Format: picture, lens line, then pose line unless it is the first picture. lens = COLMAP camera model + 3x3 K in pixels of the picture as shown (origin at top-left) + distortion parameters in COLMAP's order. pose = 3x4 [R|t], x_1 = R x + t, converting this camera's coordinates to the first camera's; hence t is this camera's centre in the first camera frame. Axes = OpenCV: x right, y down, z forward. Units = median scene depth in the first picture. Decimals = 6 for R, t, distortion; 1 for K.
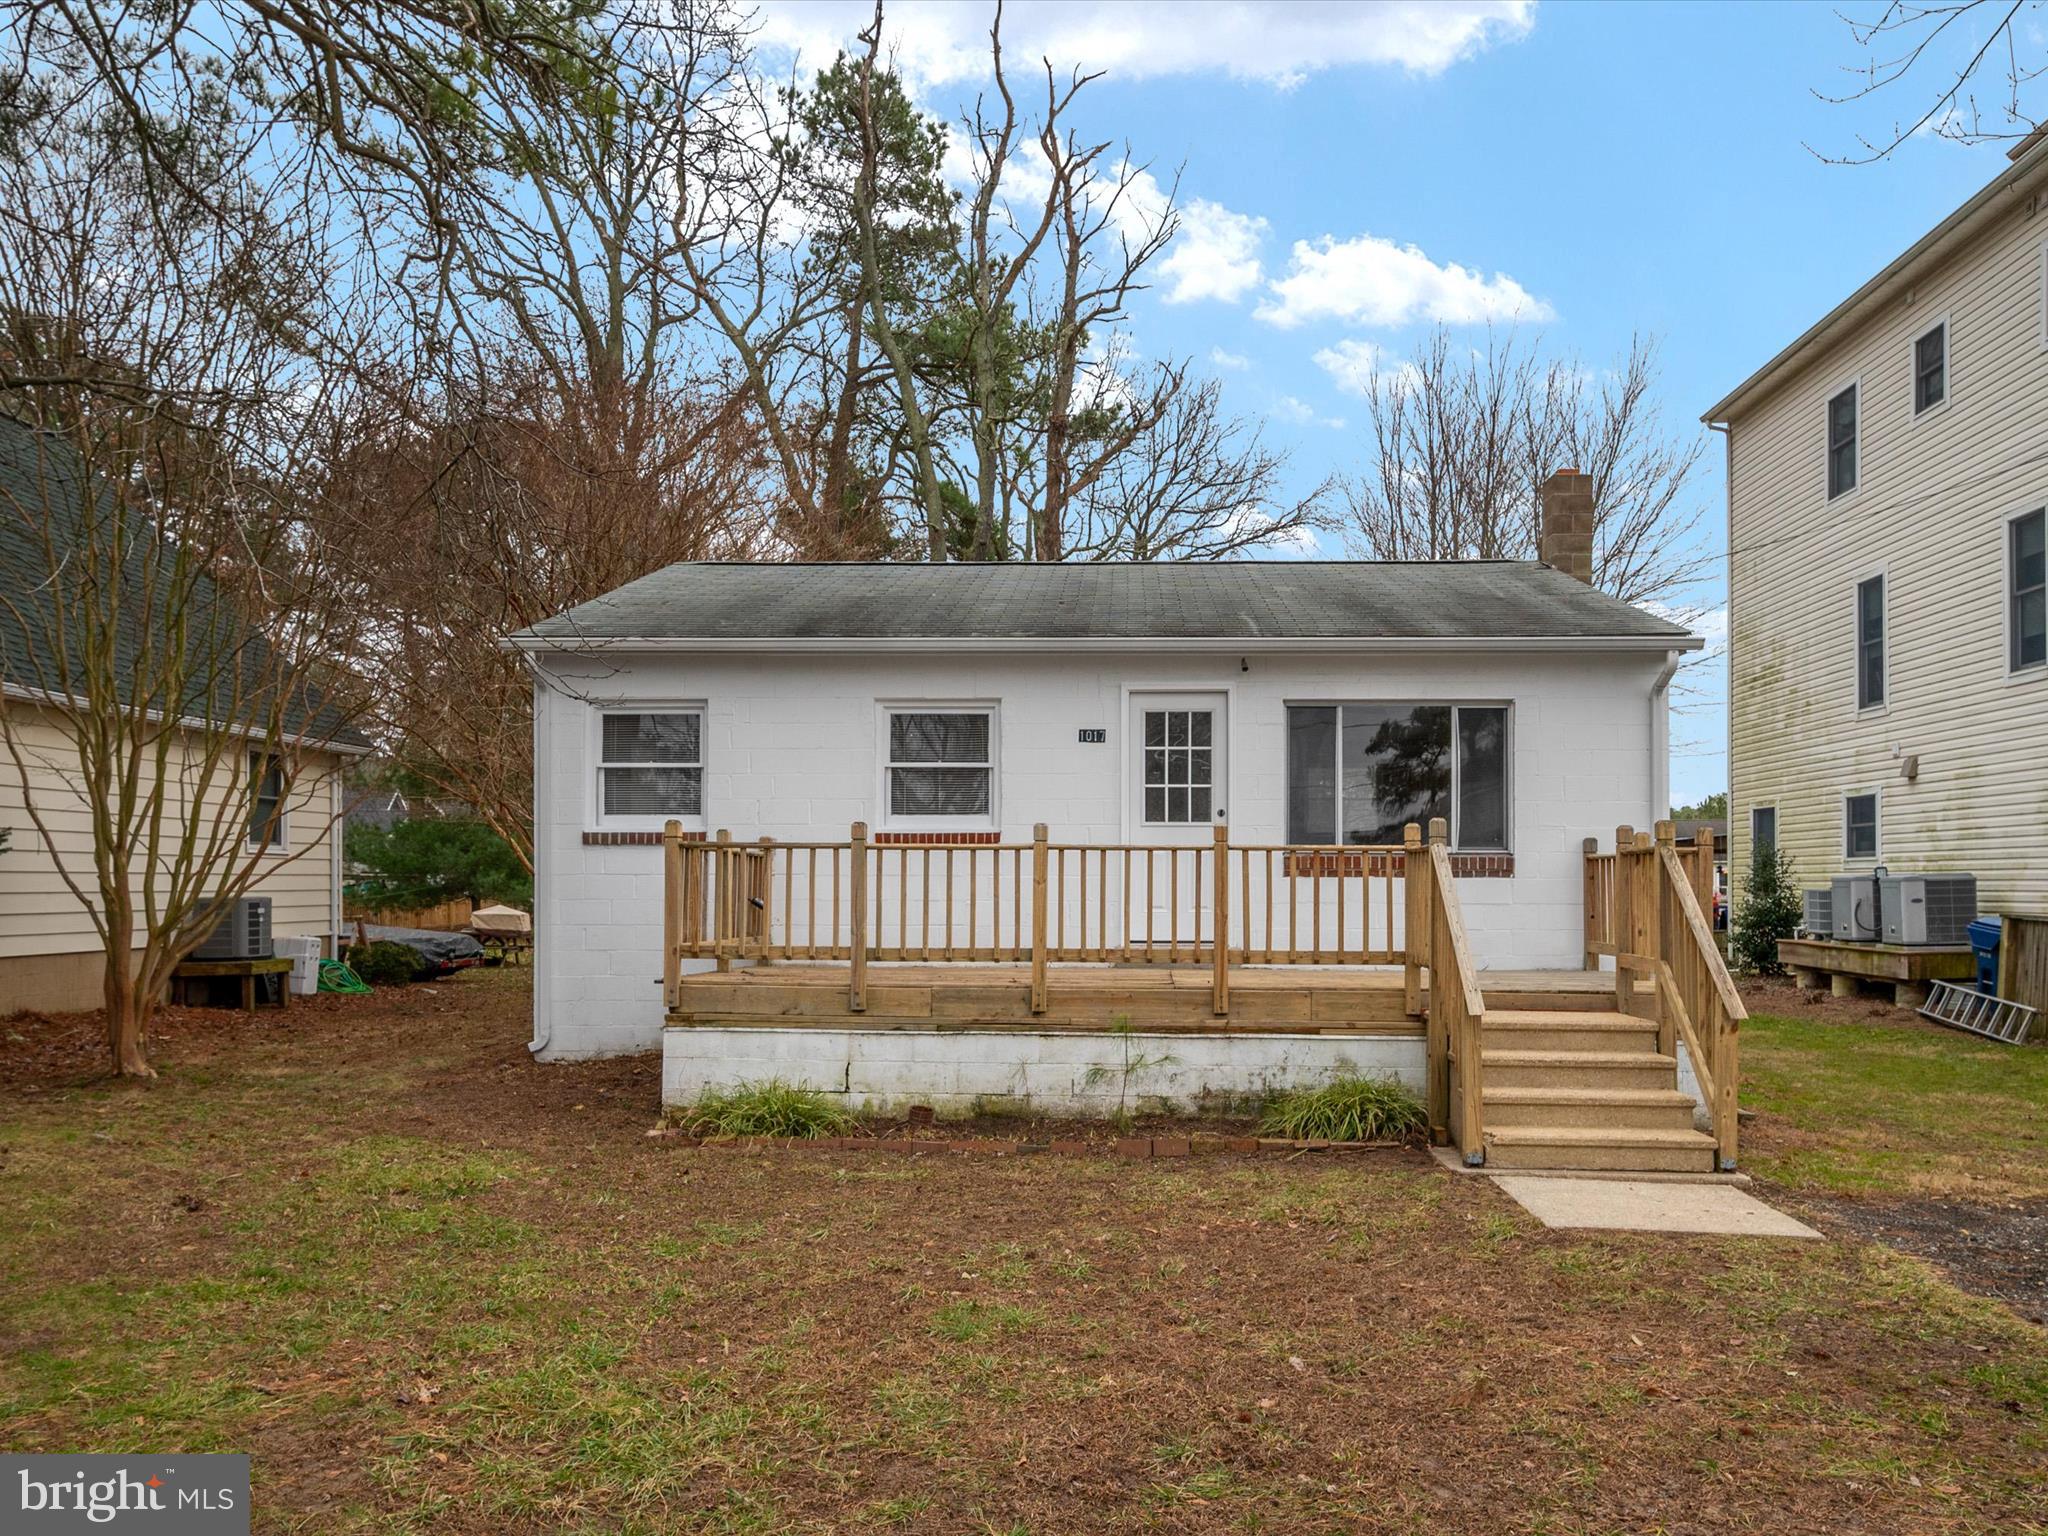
lens RADIAL K [[1514.0, 0, 1024.1], [0, 1514.0, 666.2], [0, 0, 1]] dist [0.006757, 0.000919]
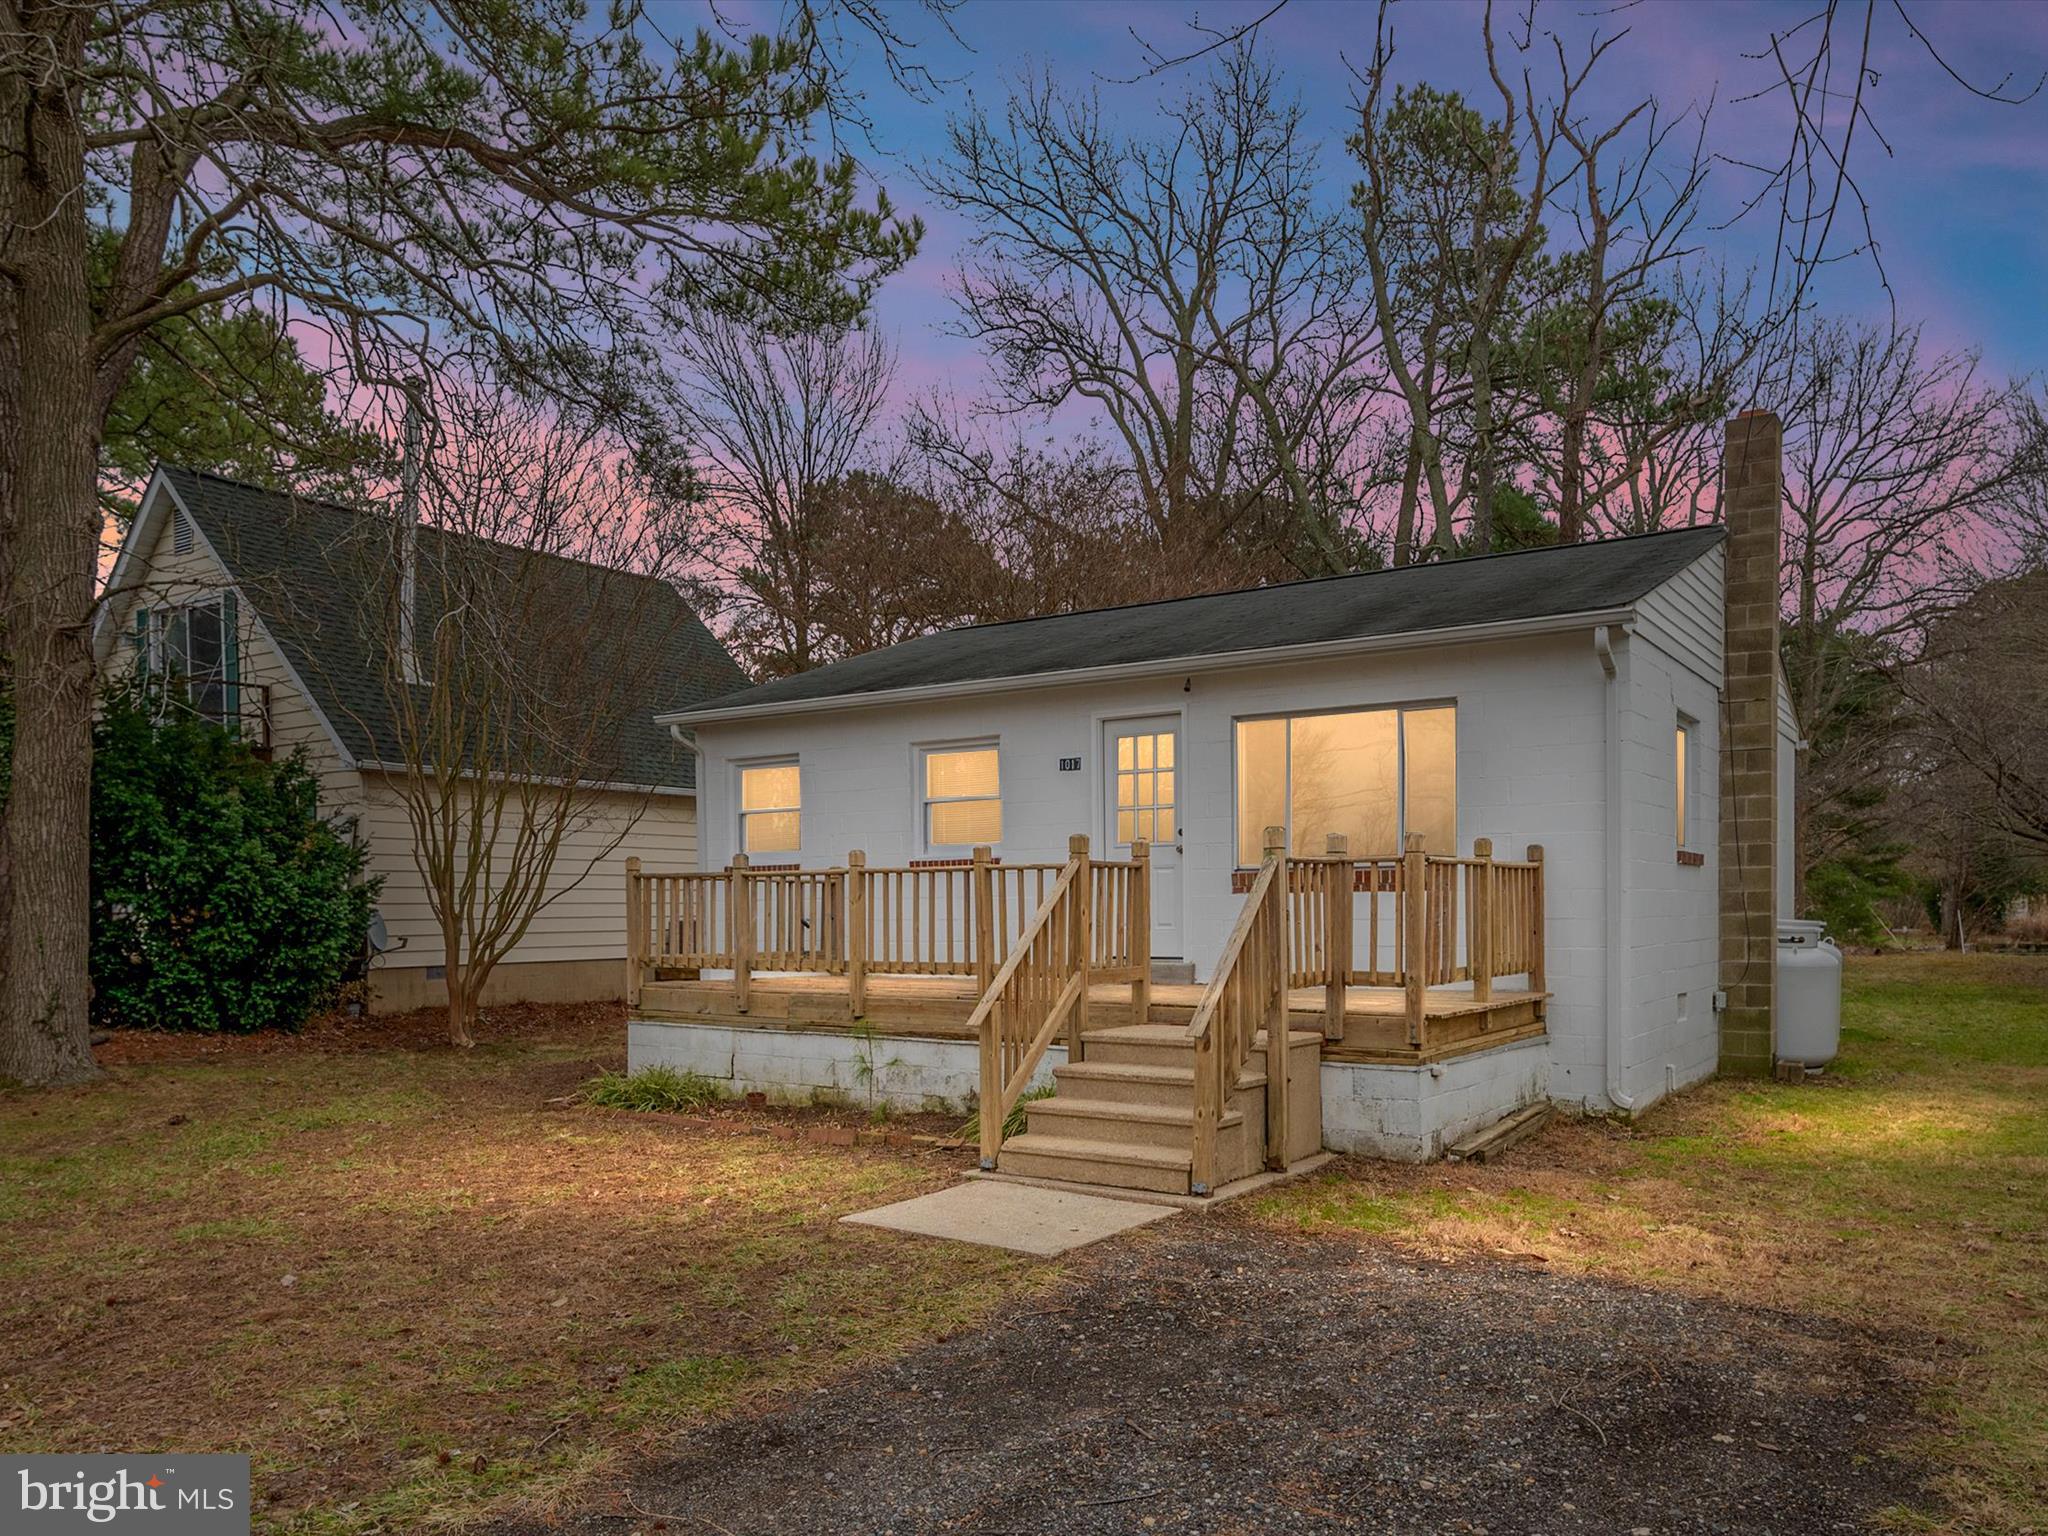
lens RADIAL K [[1448.2, 0, 1037.7], [0, 1448.2, 765.3], [0, 0, 1]] dist [-0.033649, -0.002880]
pose [[0.848572, -0.066289, -0.524911, 0.702907], [0.088820, 0.995888, 0.017821, 0.033555], [0.521572, -0.061745, 0.850970, 0.162271]]
